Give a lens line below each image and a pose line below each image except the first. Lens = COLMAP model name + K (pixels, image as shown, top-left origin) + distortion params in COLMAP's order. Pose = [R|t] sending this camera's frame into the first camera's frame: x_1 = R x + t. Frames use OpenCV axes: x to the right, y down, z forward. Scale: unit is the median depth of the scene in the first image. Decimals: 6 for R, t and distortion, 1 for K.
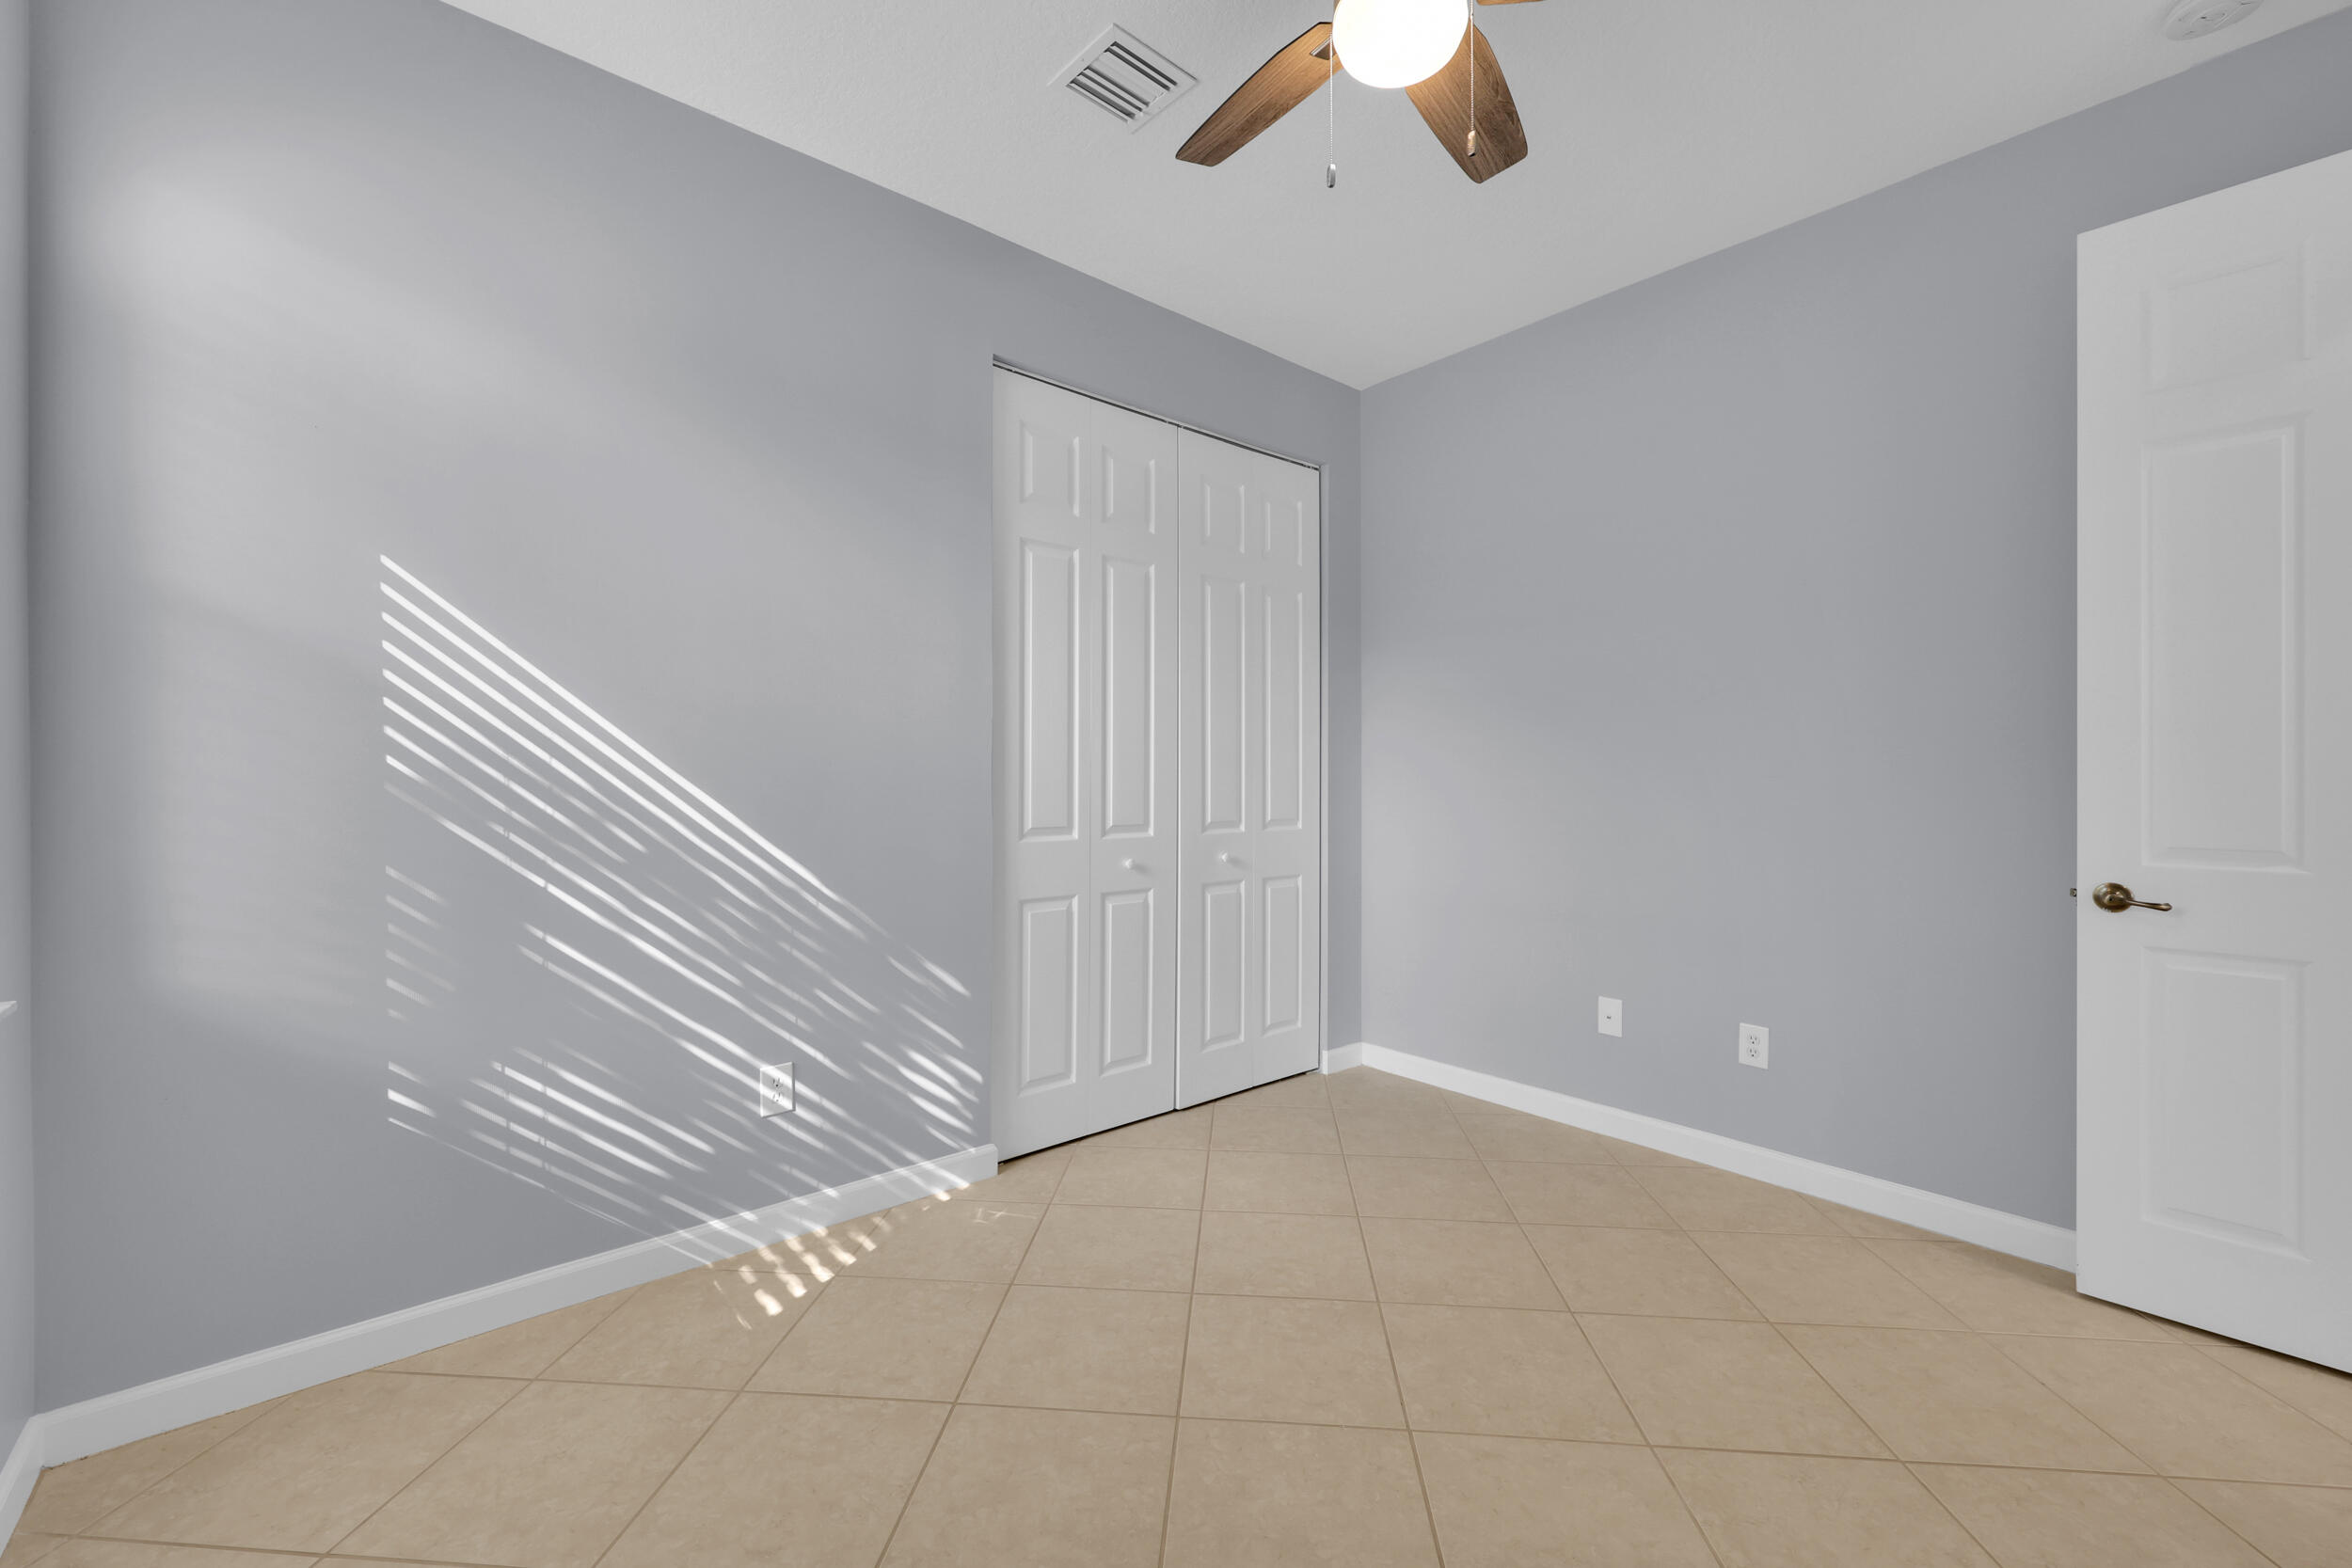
lens RADIAL K [[943.1, 0, 1177.6], [0, 943.1, 776.7], [0, 0, 1]] dist [-0.008133, -0.000306]
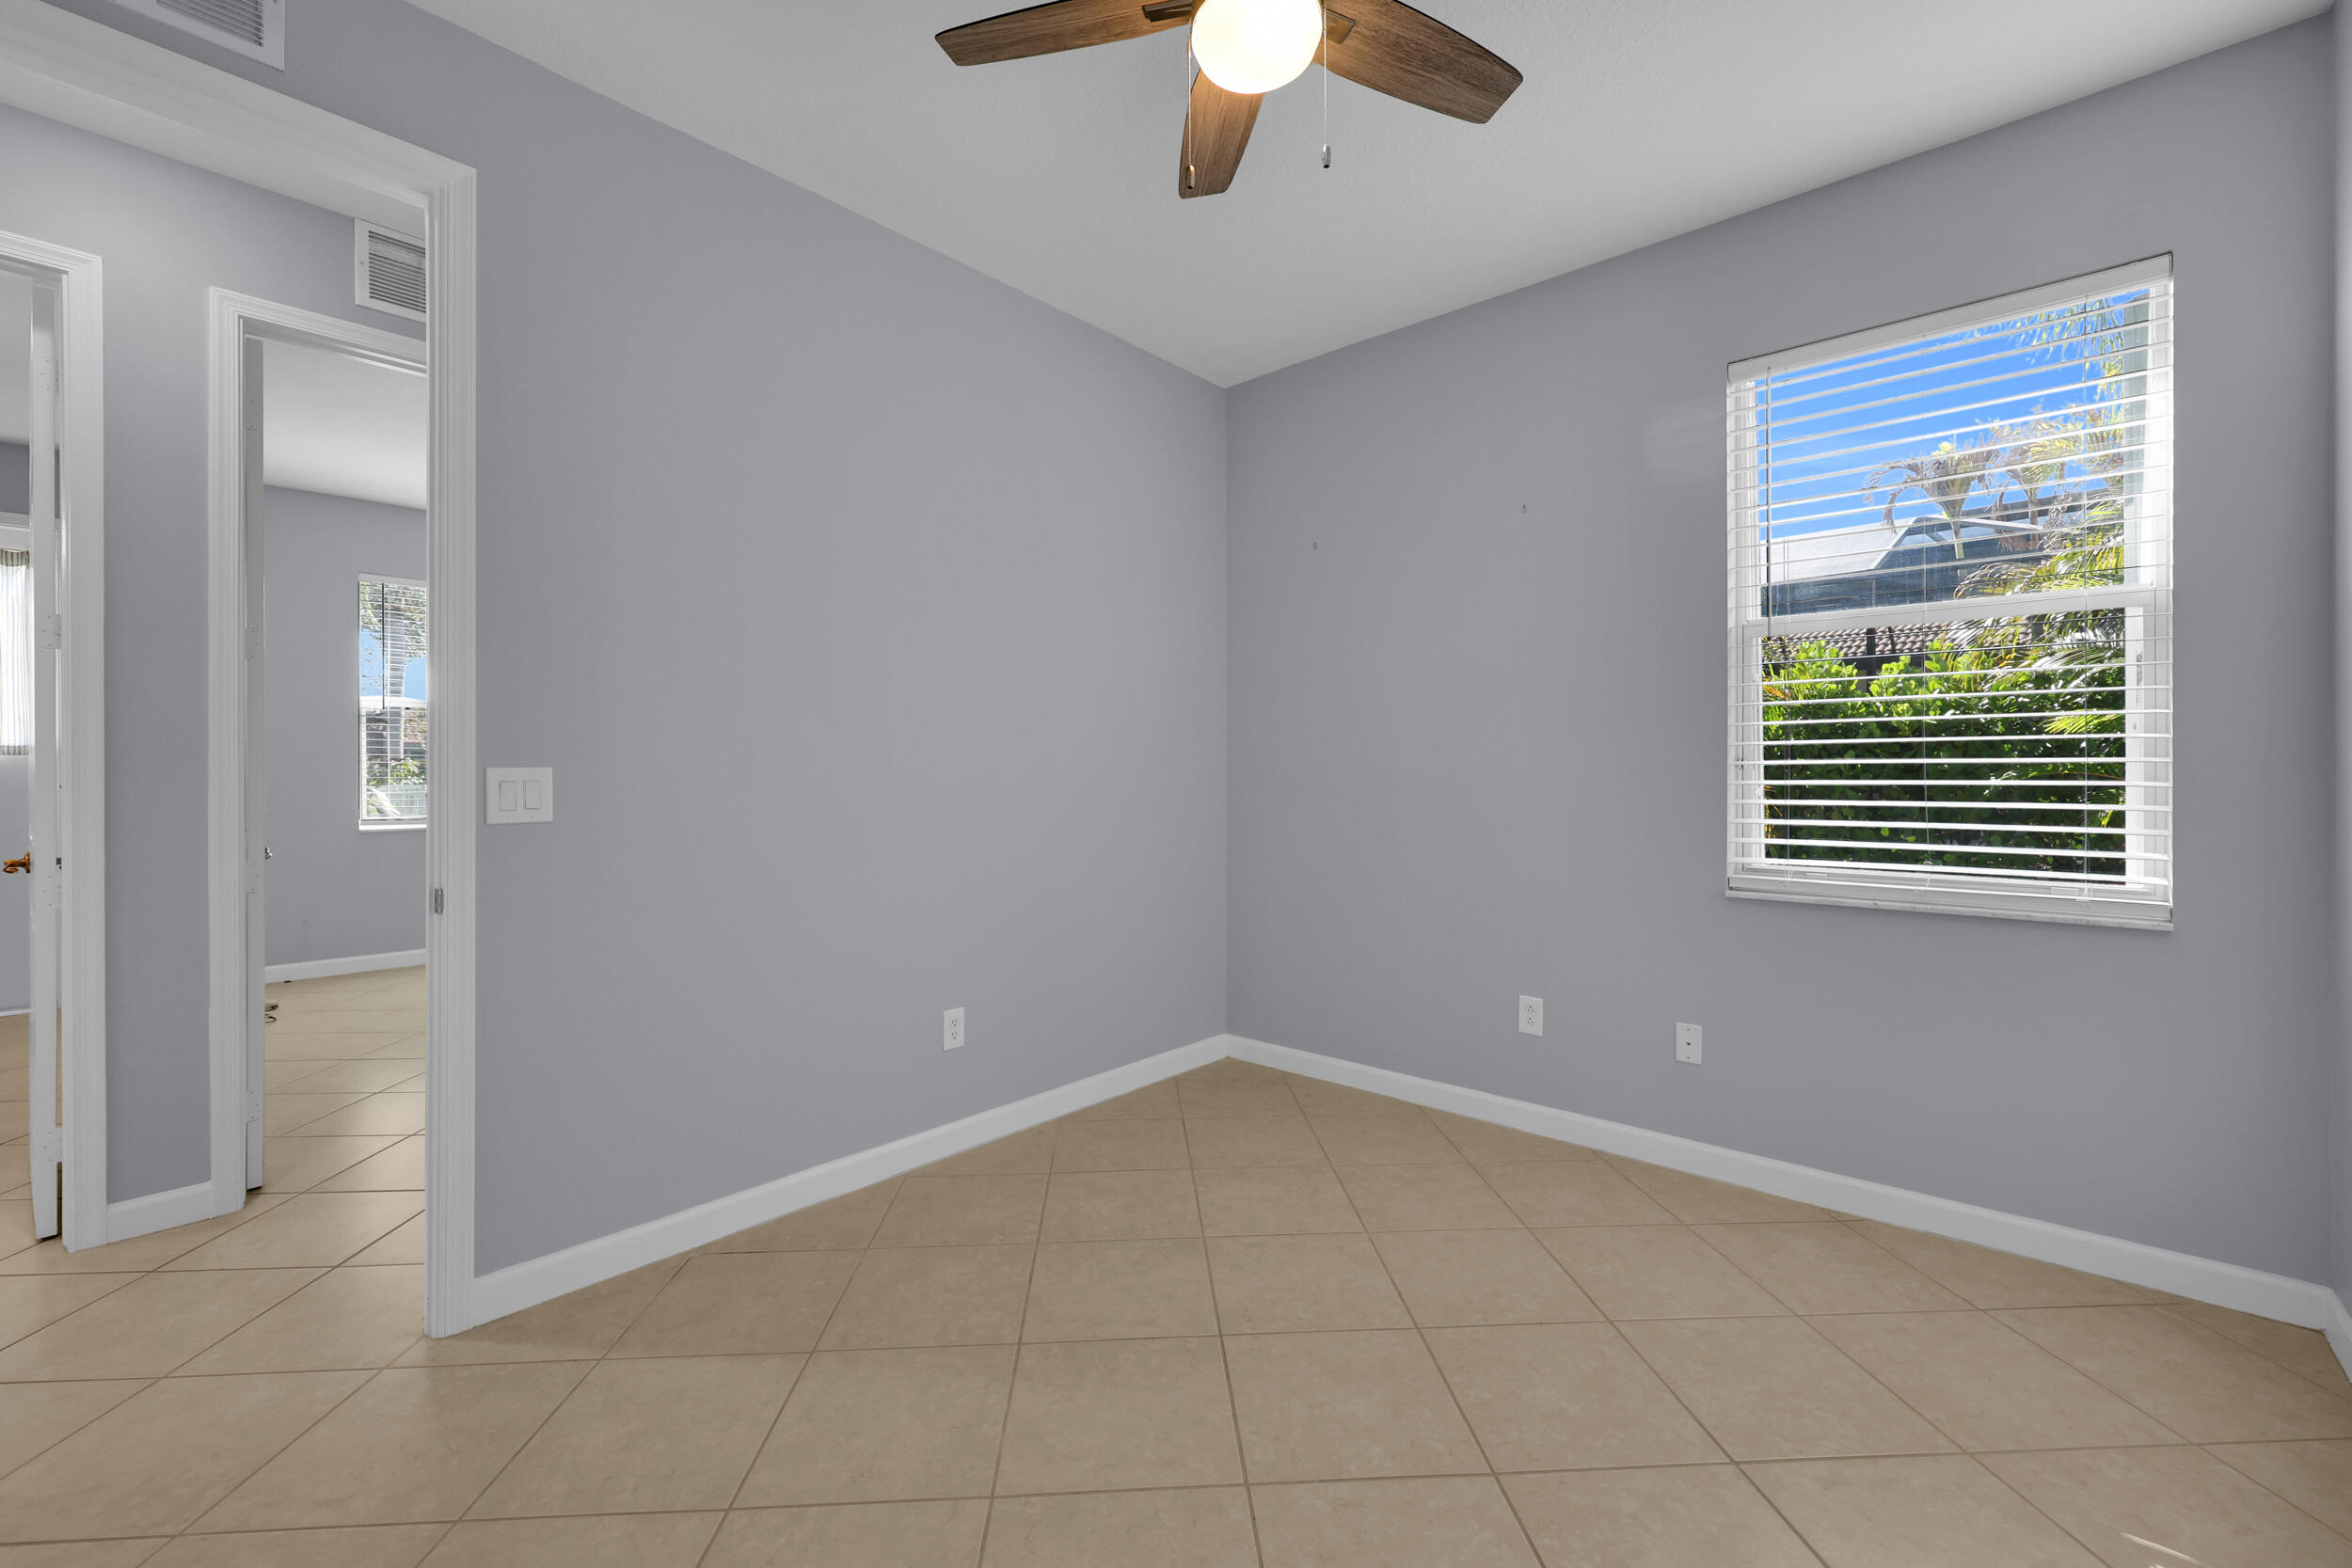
lens RADIAL K [[968.8, 0, 1171.1], [0, 968.8, 772.2], [0, 0, 1]] dist [-0.009478, 0.000003]
pose [[-0.991312, 0.000293, -0.131535, 0.297550], [0.000268, 1.000000, 0.000208, -0.001539], [0.131535, 0.000171, -0.991312, 1.289830]]
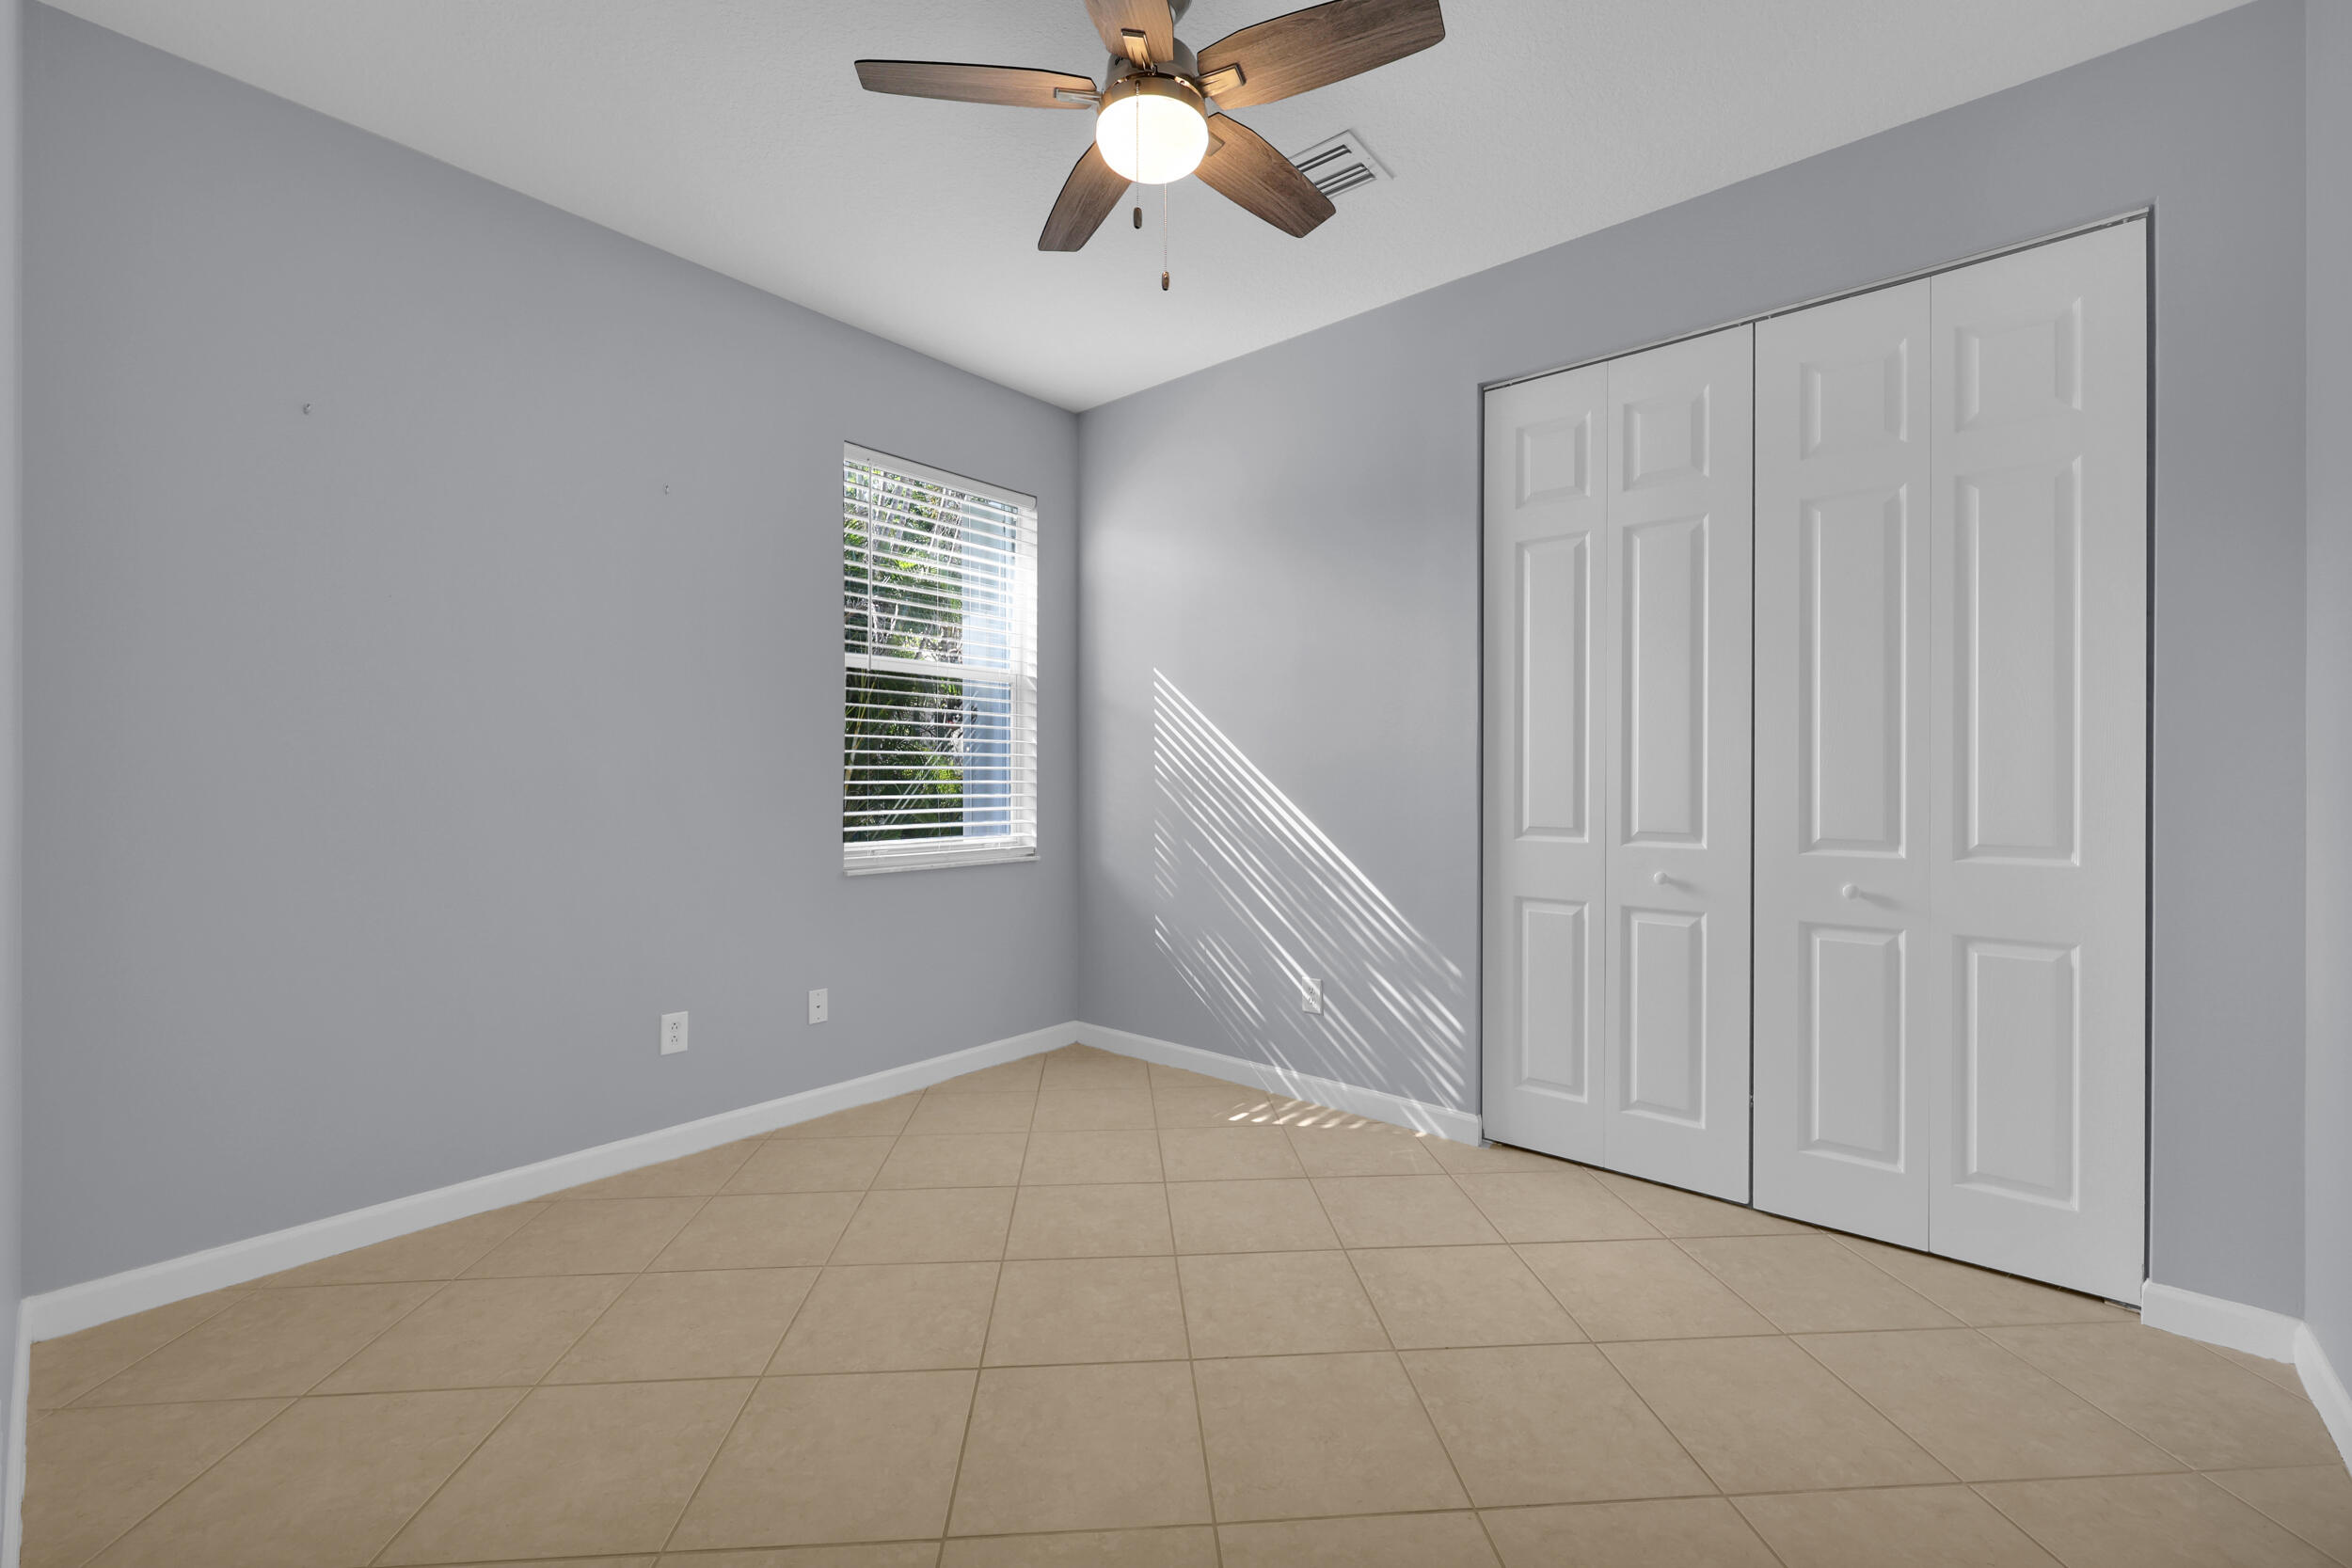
lens RADIAL K [[959.2, 0, 1175.8], [0, 959.2, 777.0], [0, 0, 1]] dist [0.001467, -0.000144]
pose [[0.155760, 0.002116, -0.987793, 0.920258], [0.000701, 0.999997, 0.002253, -0.001434], [0.987795, -0.001043, 0.155758, 0.538409]]
